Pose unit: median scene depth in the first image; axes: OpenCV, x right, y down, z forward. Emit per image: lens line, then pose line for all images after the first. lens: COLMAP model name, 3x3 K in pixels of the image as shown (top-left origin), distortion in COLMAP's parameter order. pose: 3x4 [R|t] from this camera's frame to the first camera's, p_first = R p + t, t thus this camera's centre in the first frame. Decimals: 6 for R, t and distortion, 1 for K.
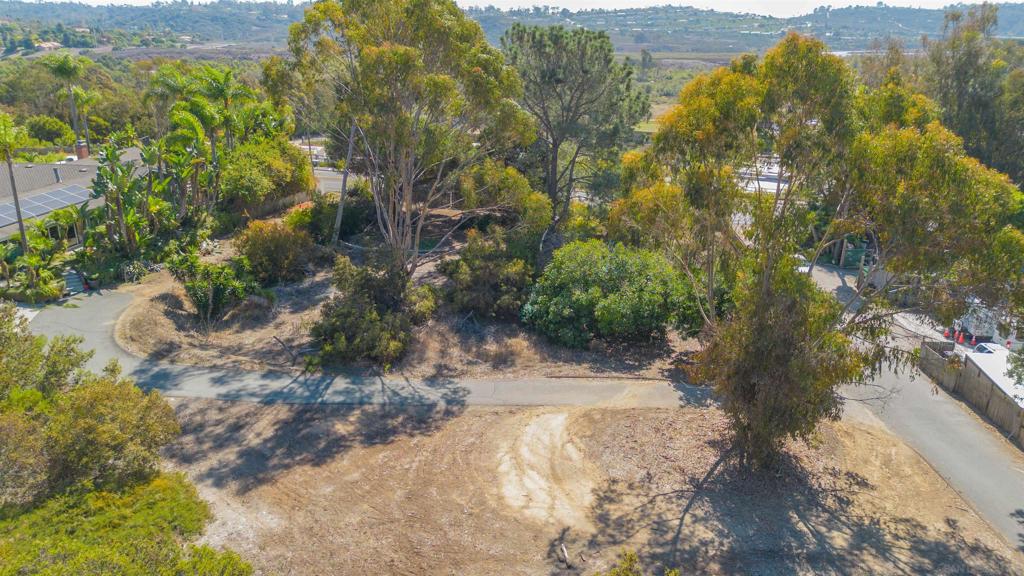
lens RADIAL K [[720.2, 0, 512.0], [0, 720.2, 288.0], [0, 0, 1]] dist [0.065915, -0.061853]
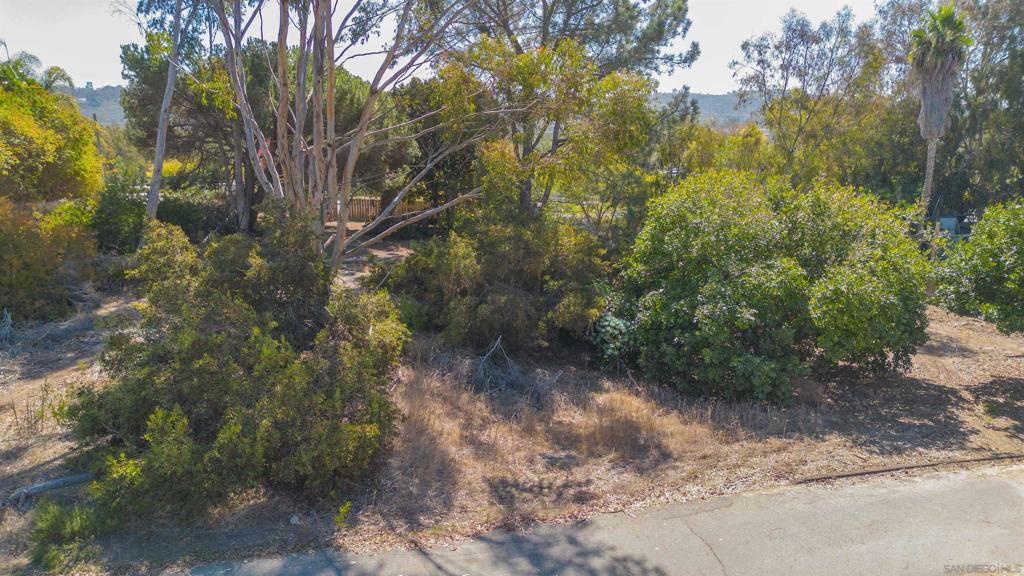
lens RADIAL K [[750.7, 0, 507.0], [0, 750.7, 249.5], [0, 0, 1]] dist [0.065570, -0.084932]
pose [[0.976216, -0.053380, 0.210128, -0.144921], [0.086049, 0.985004, -0.149541, 0.048667], [-0.198994, 0.164066, 0.966170, 0.582856]]
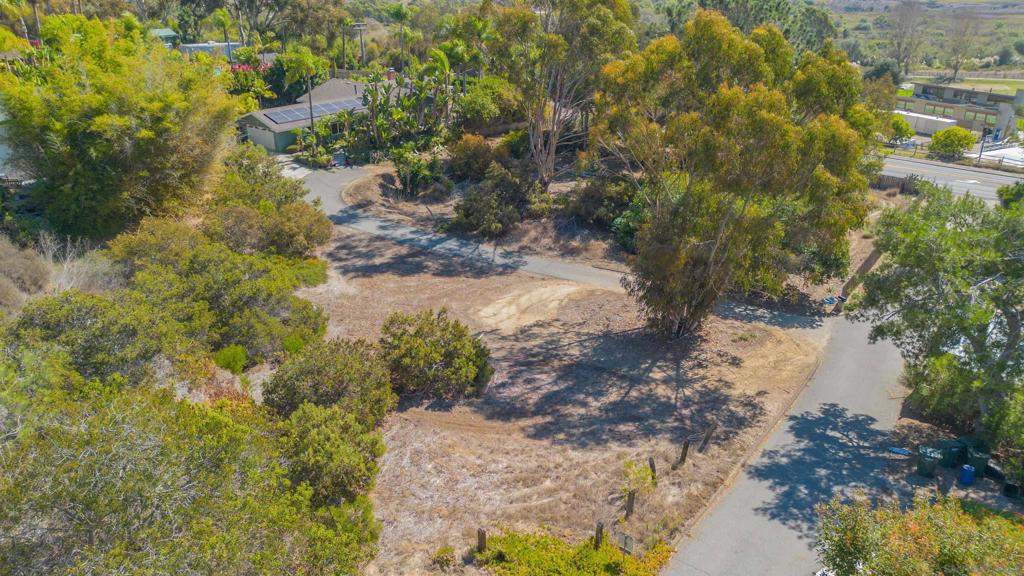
lens RADIAL K [[750.7, 0, 507.0], [0, 750.7, 249.5], [0, 0, 1]] dist [0.065570, -0.084932]
pose [[0.869319, 0.169500, -0.464277, 0.497795], [-0.159964, 0.985286, 0.060193, 0.029501], [0.467649, 0.021941, 0.883642, -0.264656]]
